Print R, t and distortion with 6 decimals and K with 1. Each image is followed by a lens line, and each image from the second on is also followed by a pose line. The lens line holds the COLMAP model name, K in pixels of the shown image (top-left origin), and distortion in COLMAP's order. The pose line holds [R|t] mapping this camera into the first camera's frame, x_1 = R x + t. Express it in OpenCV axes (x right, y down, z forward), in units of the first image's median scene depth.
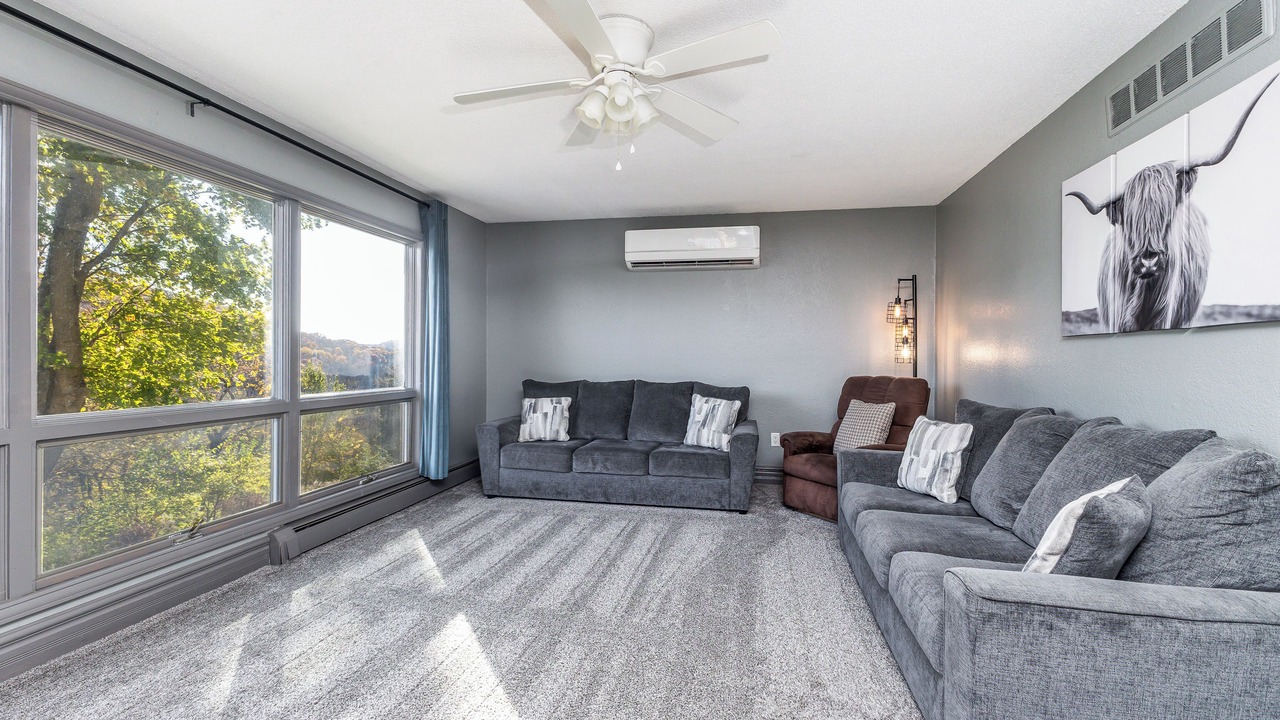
lens RADIAL K [[556.7, 0, 640.0], [0, 556.7, 360.0], [0, 0, 1]] dist [-0.000060, -0.000367]
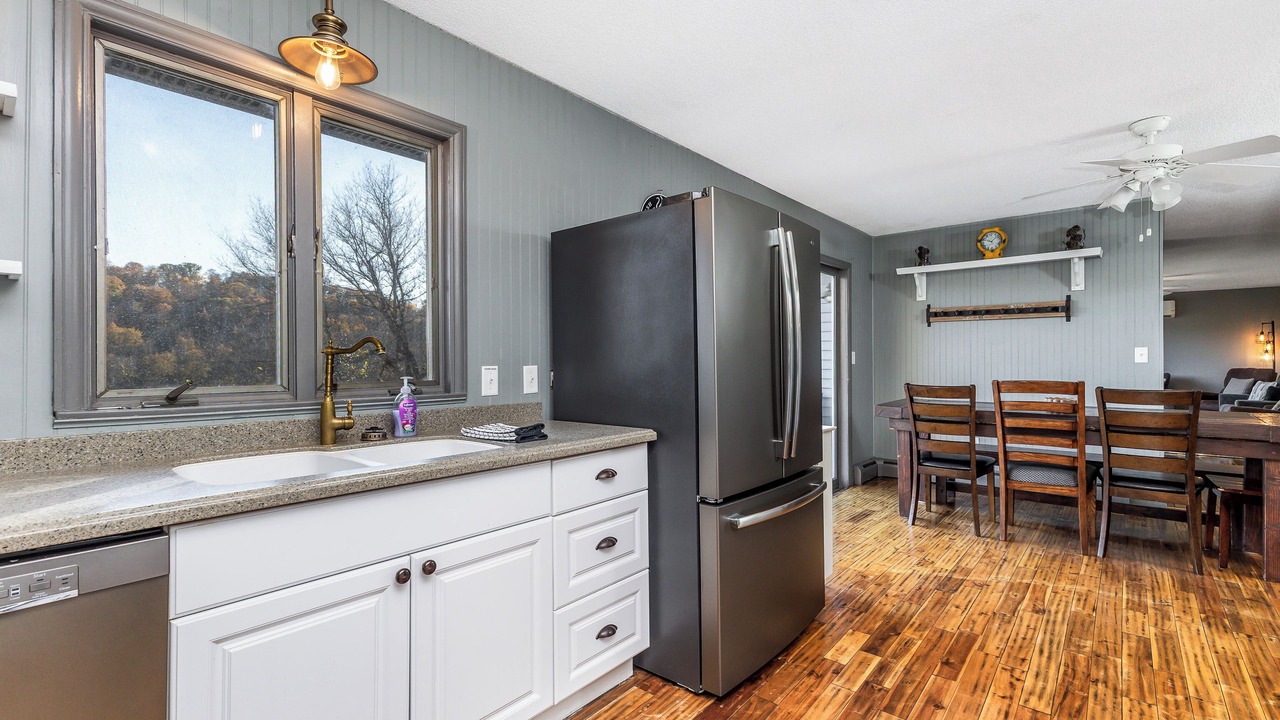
lens RADIAL K [[556.7, 0, 640.0], [0, 556.7, 360.0], [0, 0, 1]] dist [-0.000060, -0.000367]
pose [[0.874391, -0.010705, -0.485104, -0.594142], [0.005950, 0.999918, -0.011340, 0.007720], [0.485186, 0.007030, 0.874383, -2.036899]]
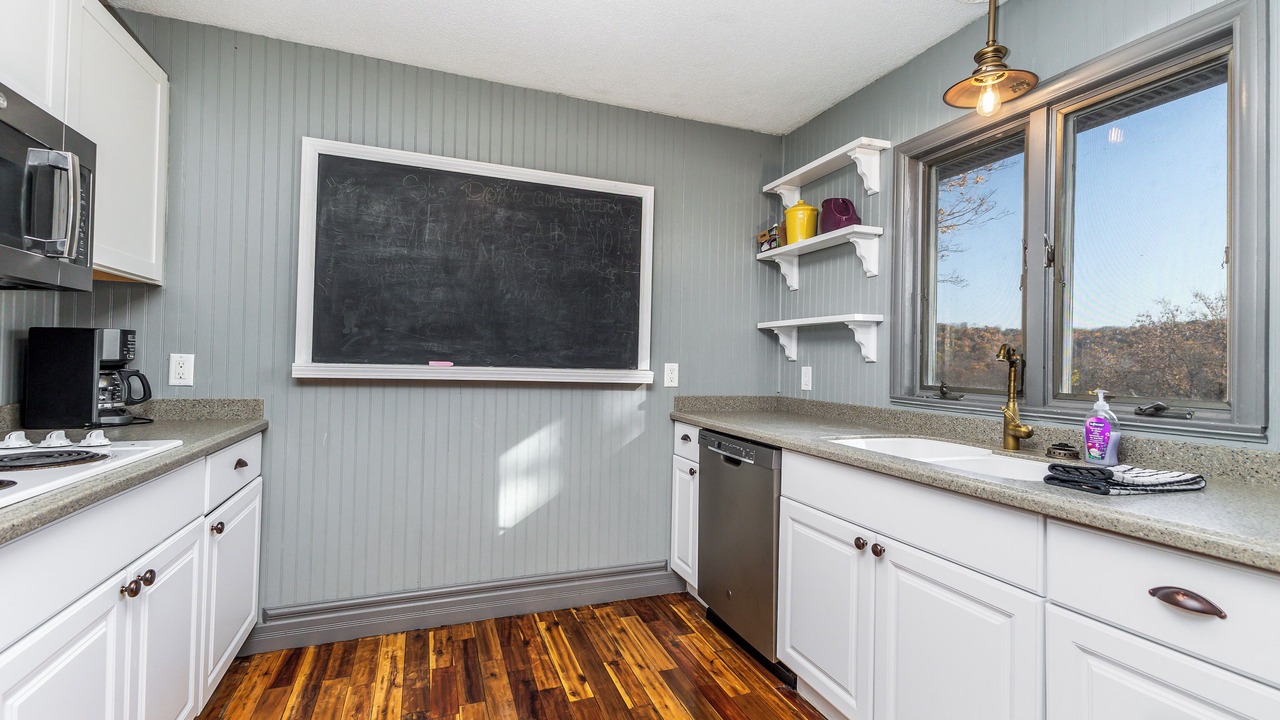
lens RADIAL K [[535.2, 0, 630.1], [0, 535.2, 355.2], [0, 0, 1]] dist [-0.002262, -0.000237]
pose [[-0.843301, -0.035629, -0.536259, -0.576163], [-0.036017, 0.999304, -0.009754, 0.007557], [0.536233, 0.011089, -0.843997, -1.907429]]
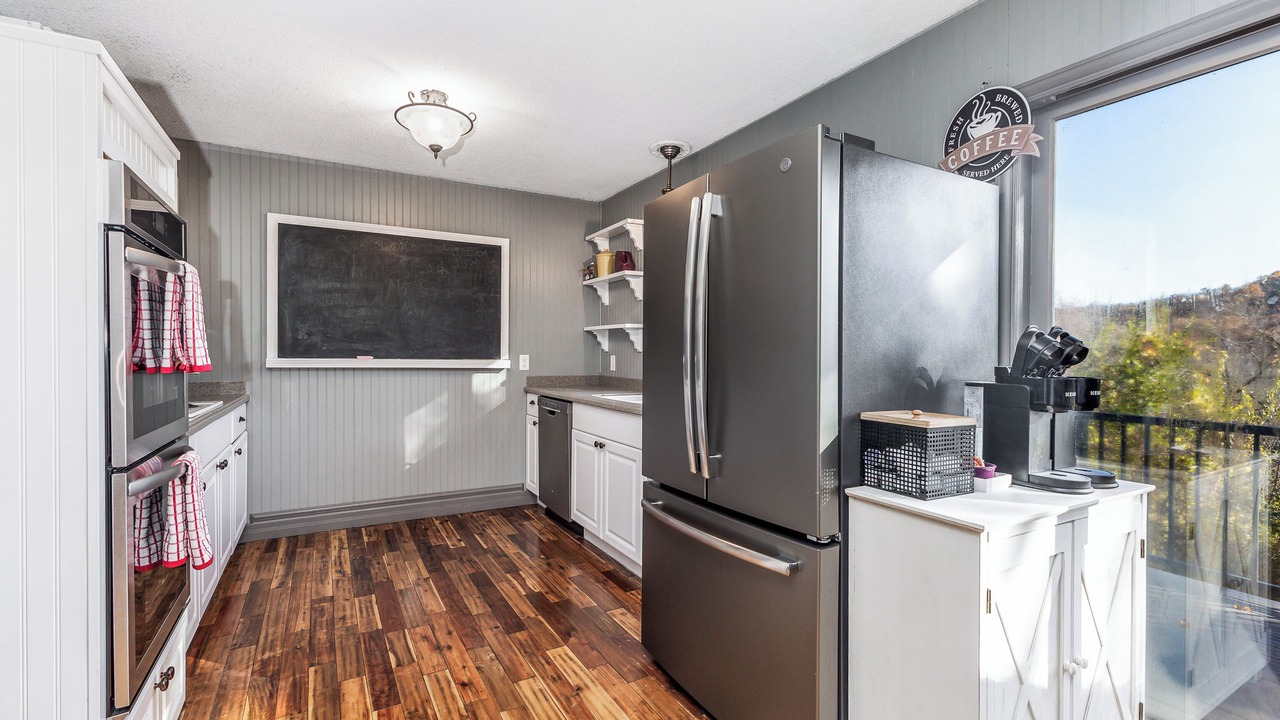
lens RADIAL K [[556.7, 0, 640.0], [0, 556.7, 360.0], [0, 0, 1]] dist [-0.000060, -0.000367]
pose [[-0.753162, -0.008288, -0.657782, -0.540169], [-0.020217, 0.999740, 0.010552, 0.006424], [0.657524, 0.021246, -0.753134, -1.792996]]
